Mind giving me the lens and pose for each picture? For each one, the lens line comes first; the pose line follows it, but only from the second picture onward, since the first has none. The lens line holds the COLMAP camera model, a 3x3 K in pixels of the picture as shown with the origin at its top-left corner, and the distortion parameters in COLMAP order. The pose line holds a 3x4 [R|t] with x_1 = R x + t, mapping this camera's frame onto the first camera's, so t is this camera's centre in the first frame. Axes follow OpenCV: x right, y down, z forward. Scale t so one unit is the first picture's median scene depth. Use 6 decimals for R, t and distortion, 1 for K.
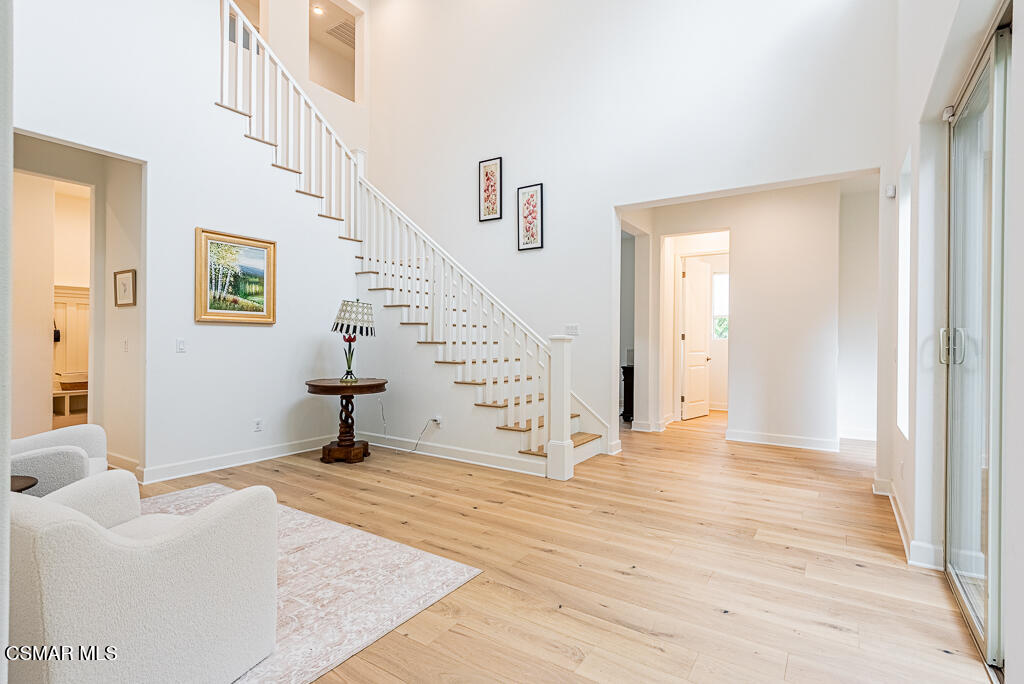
lens RADIAL K [[505.5, 0, 512.0], [0, 505.5, 342.0], [0, 0, 1]] dist [0.000215, -0.000079]
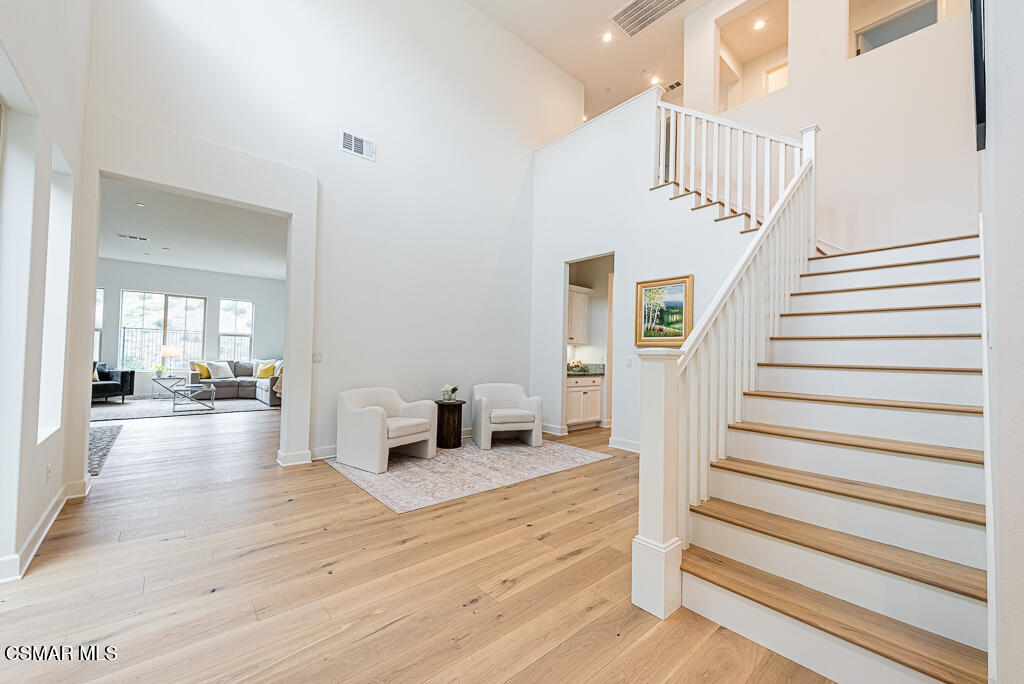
lens RADIAL K [[398.0, 0, 512.0], [0, 398.0, 342.0], [0, 0, 1]] dist [0.010149, -0.000049]
pose [[-0.269863, -0.039012, -0.962108, 0.640851], [-0.027394, 0.999086, -0.032828, -0.005190], [0.962509, 0.017497, -0.270684, 1.065634]]
